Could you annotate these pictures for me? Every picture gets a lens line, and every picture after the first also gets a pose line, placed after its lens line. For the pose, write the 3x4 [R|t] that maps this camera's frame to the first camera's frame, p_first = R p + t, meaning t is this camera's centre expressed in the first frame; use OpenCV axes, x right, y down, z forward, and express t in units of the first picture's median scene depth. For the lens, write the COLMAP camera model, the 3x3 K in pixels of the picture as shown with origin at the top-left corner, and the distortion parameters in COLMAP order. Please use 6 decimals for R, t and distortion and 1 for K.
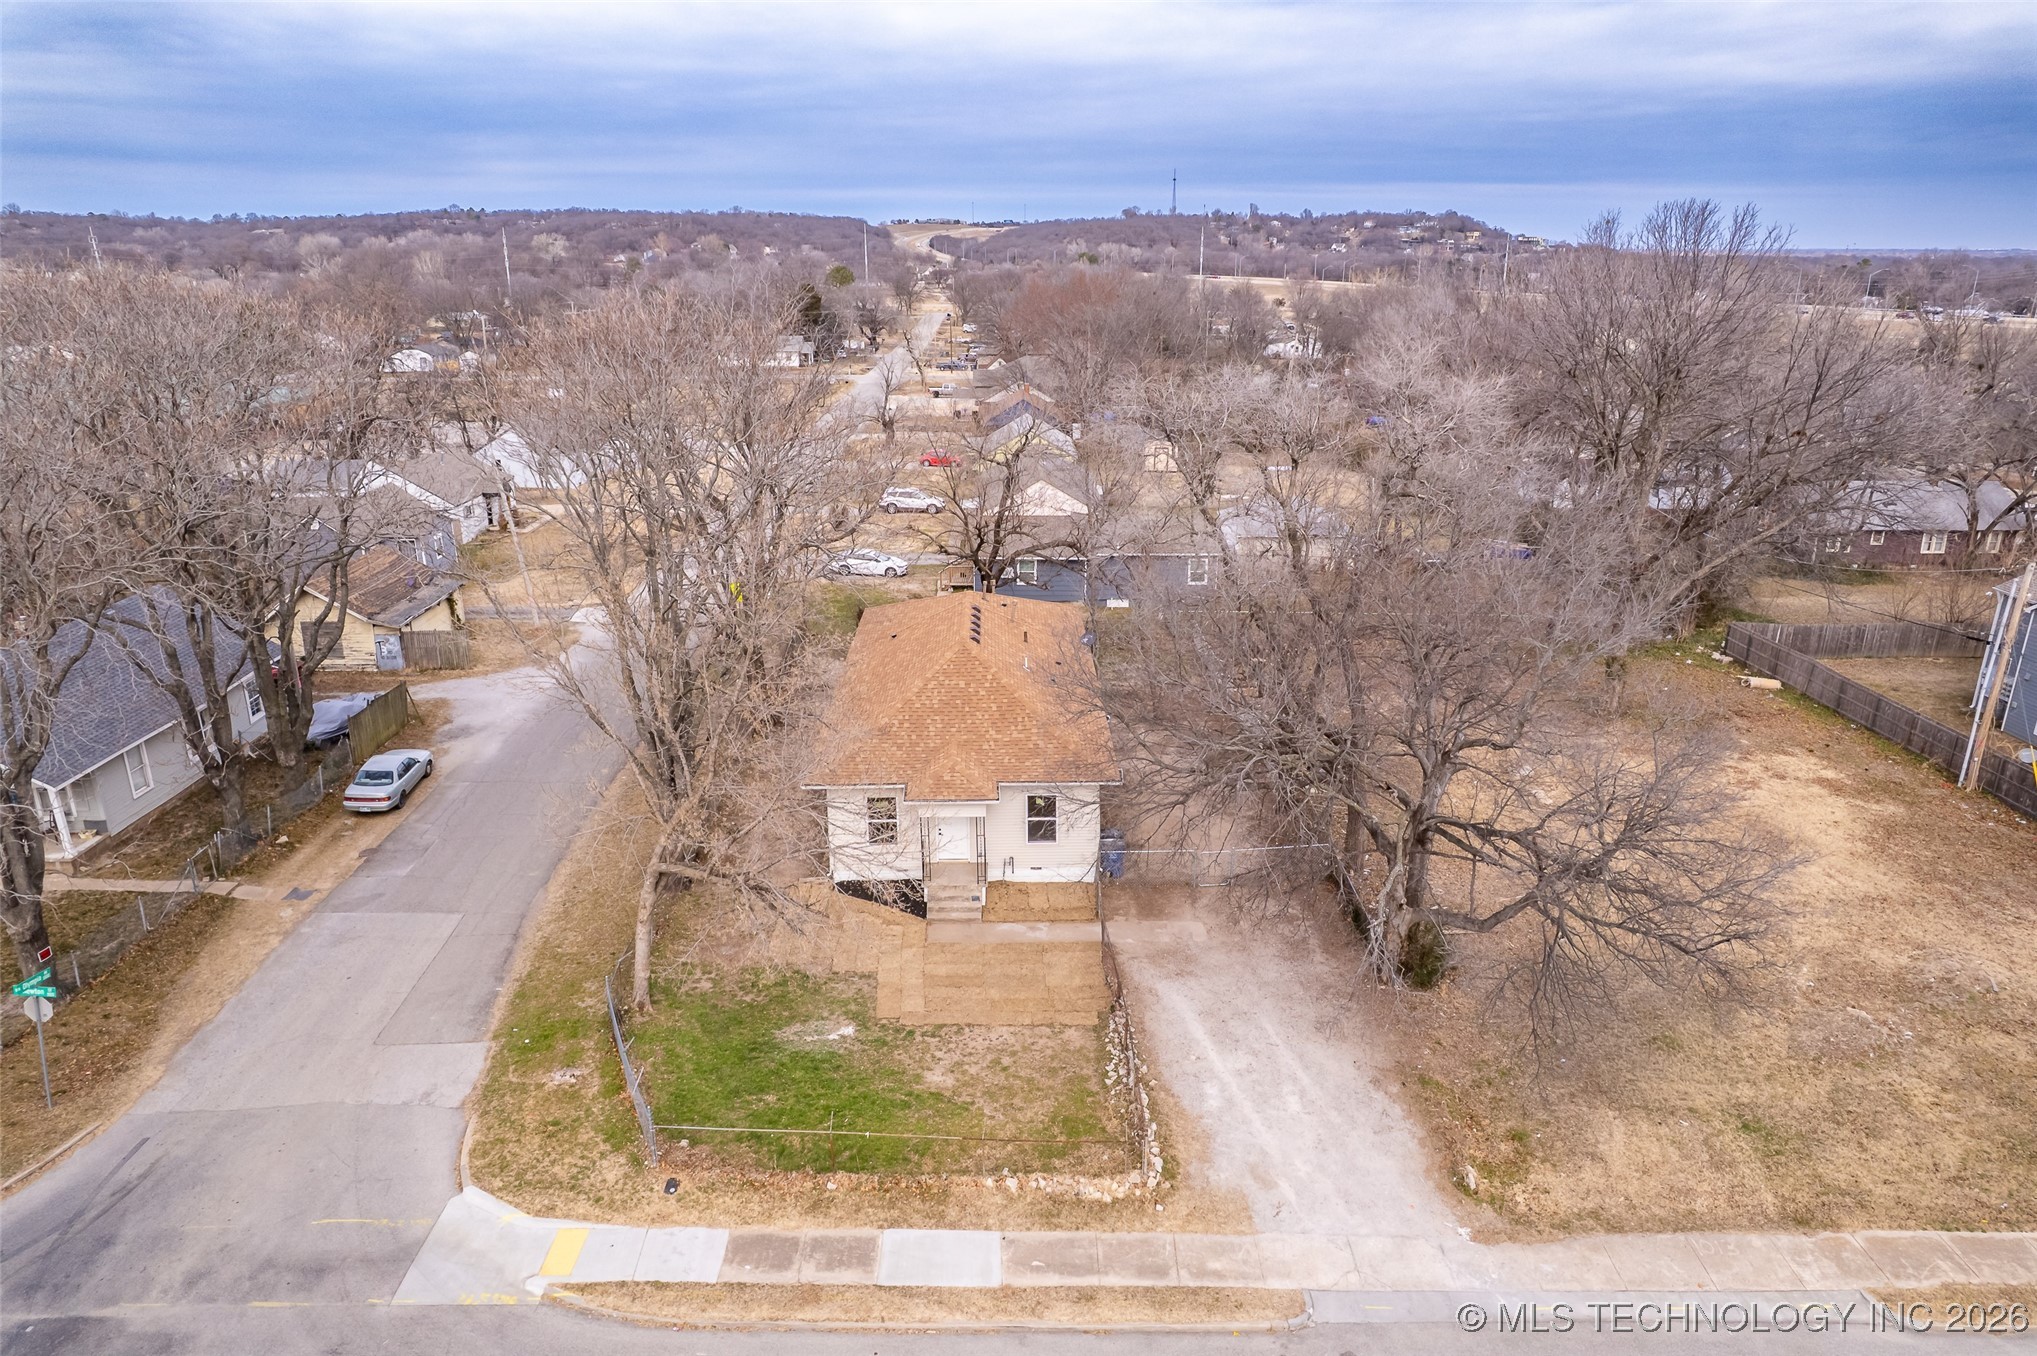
lens RADIAL K [[1304.9, 0, 1026.9], [0, 1304.9, 675.9], [0, 0, 1]] dist [-0.080190, 0.076657]
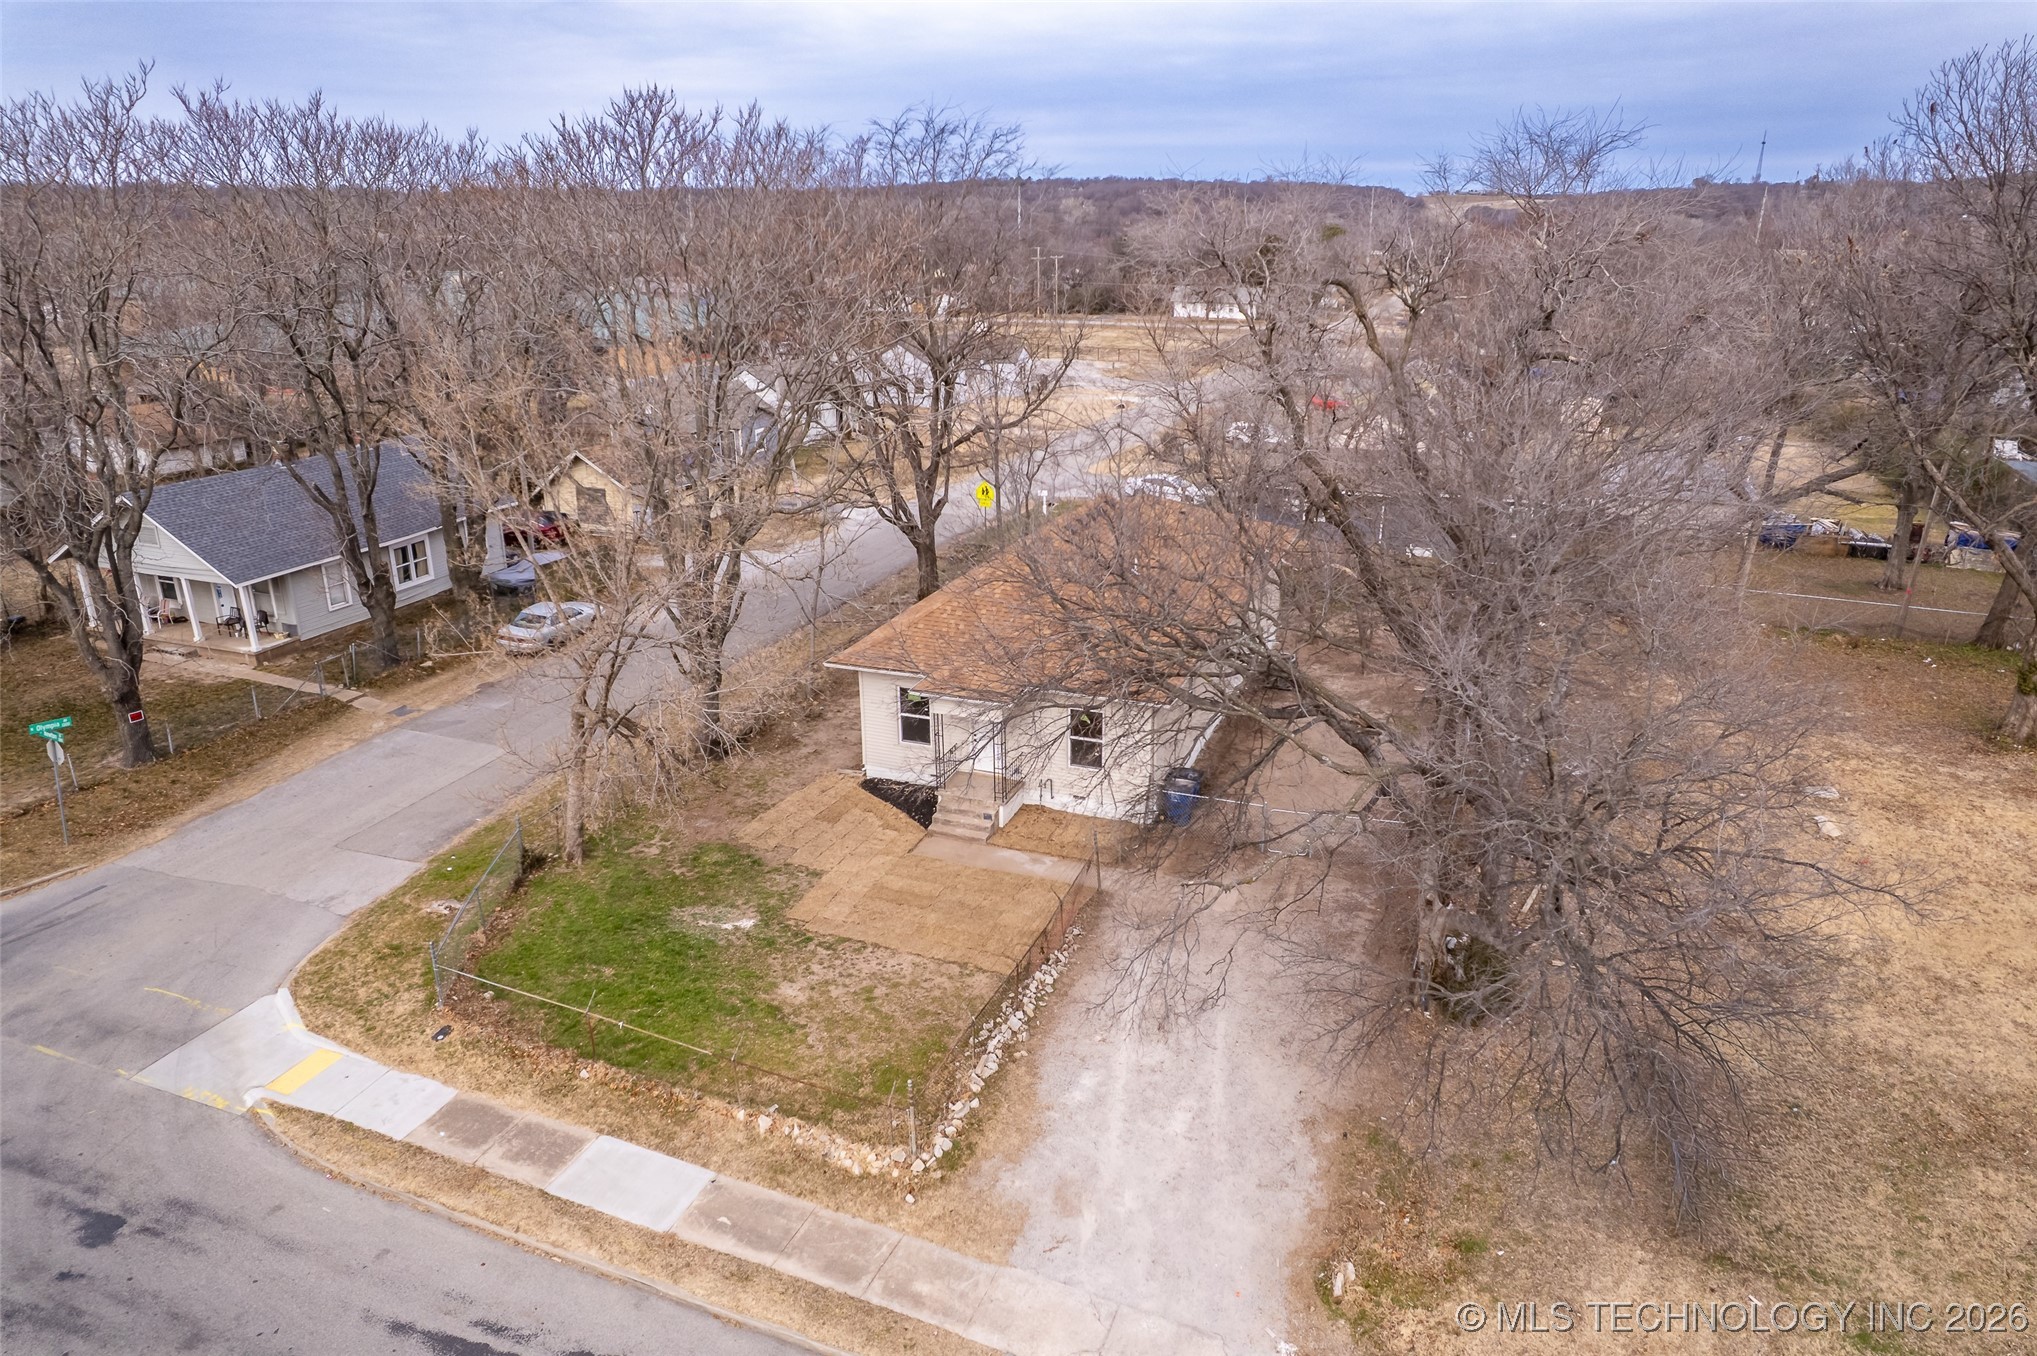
lens RADIAL K [[1304.9, 0, 1026.9], [0, 1304.9, 675.9], [0, 0, 1]] dist [-0.080190, 0.076657]
pose [[0.926834, 0.123086, -0.354722, 0.334606], [-0.115865, 0.992393, 0.041617, 0.047372], [0.357147, 0.002528, 0.934045, 0.242743]]
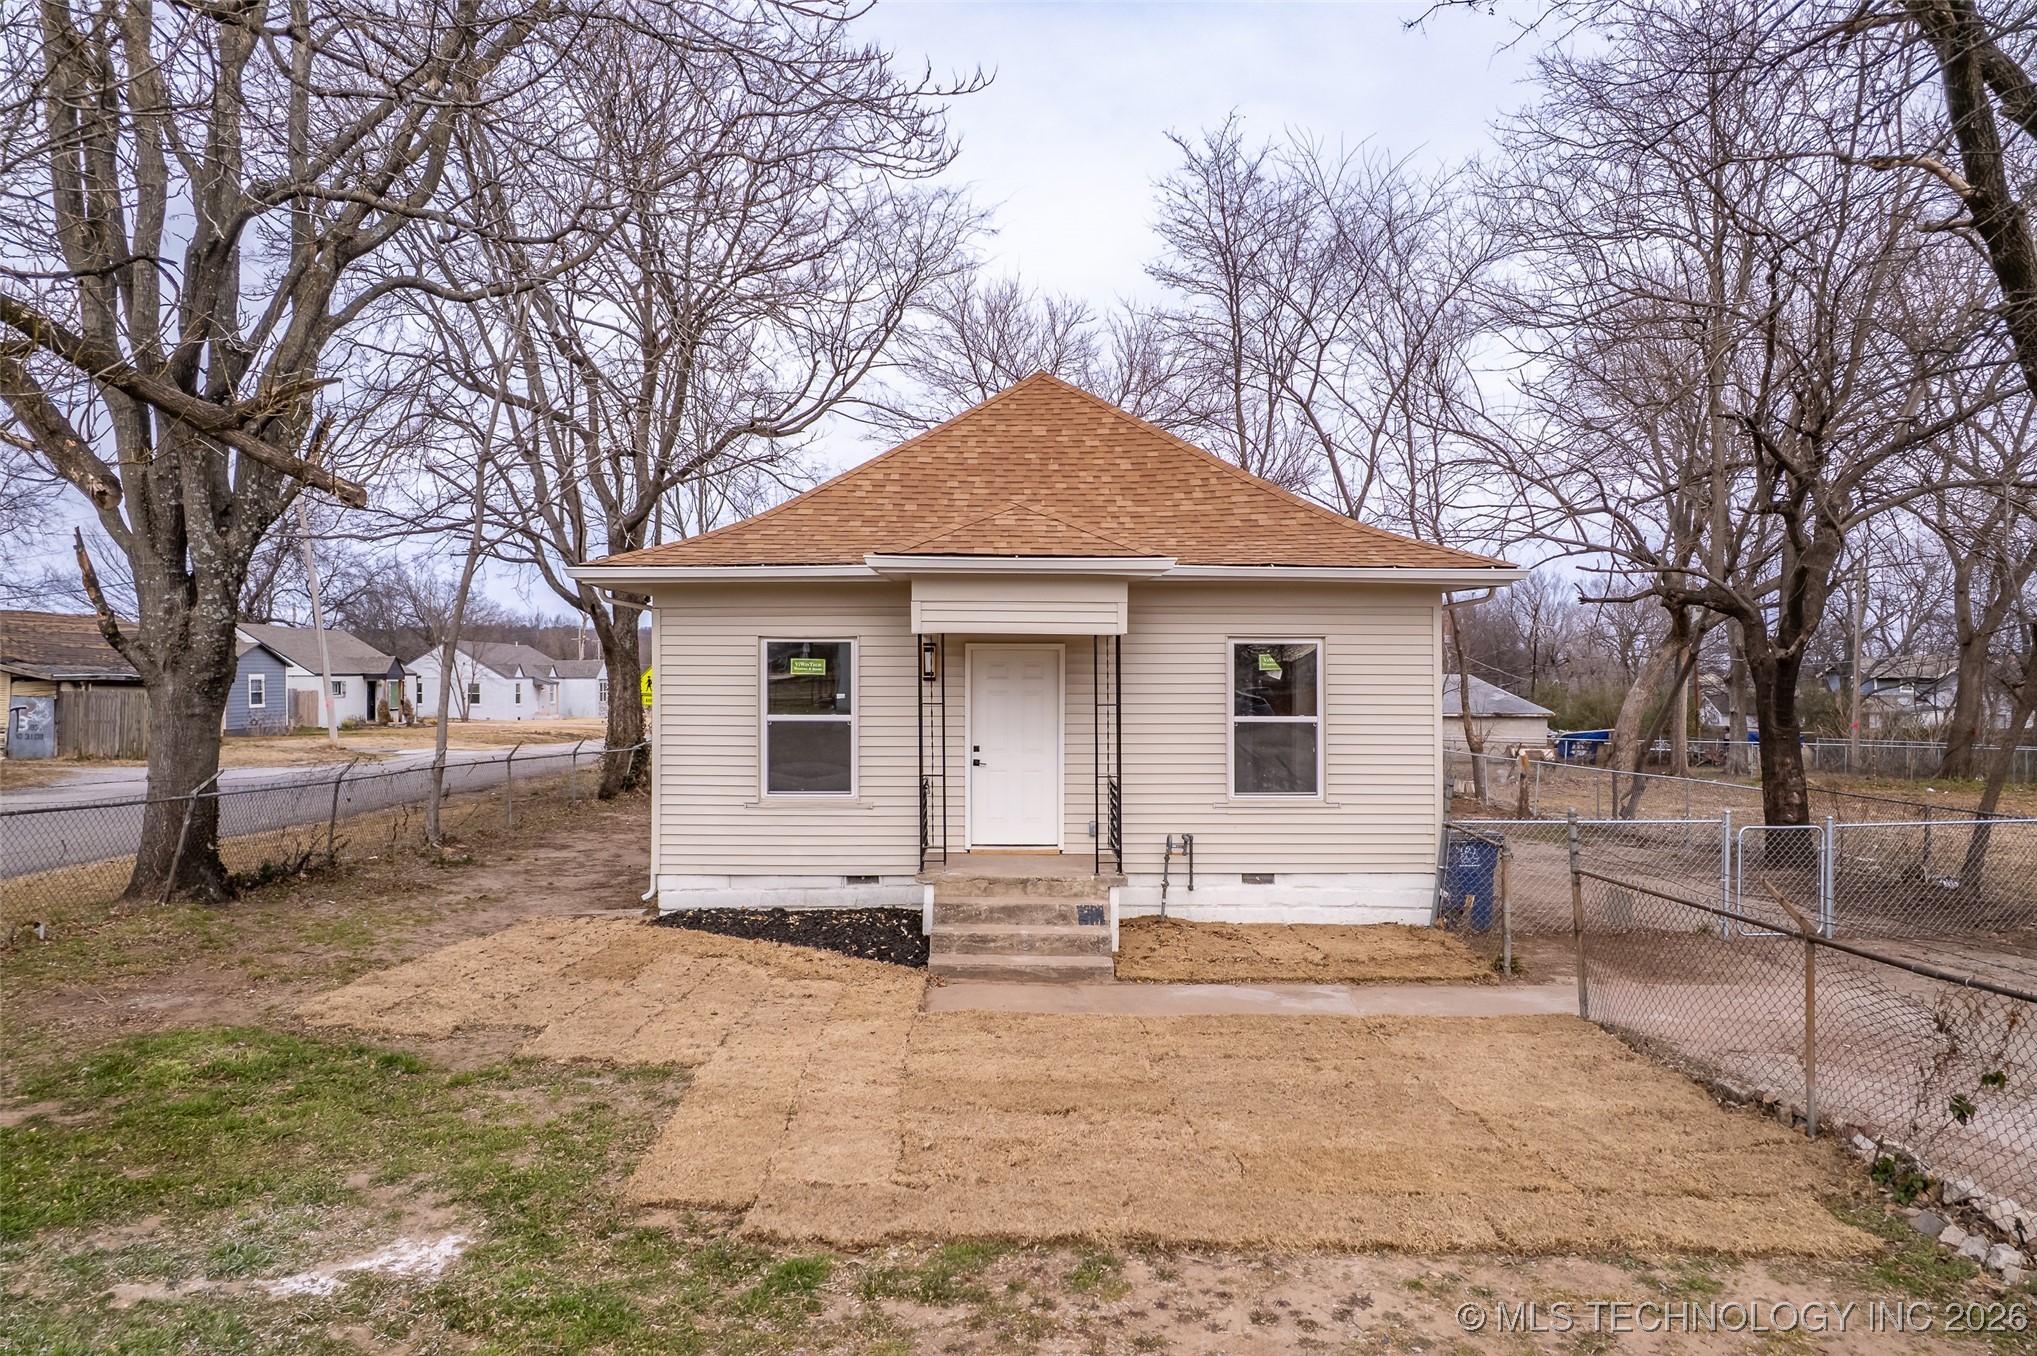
lens RADIAL K [[1304.9, 0, 1026.9], [0, 1304.9, 675.9], [0, 0, 1]] dist [-0.080190, 0.076657]
pose [[0.999817, 0.005635, -0.018280, -0.058738], [-0.011088, 0.949436, -0.313764, 0.255636], [0.015587, 0.313909, 0.949325, 0.828650]]
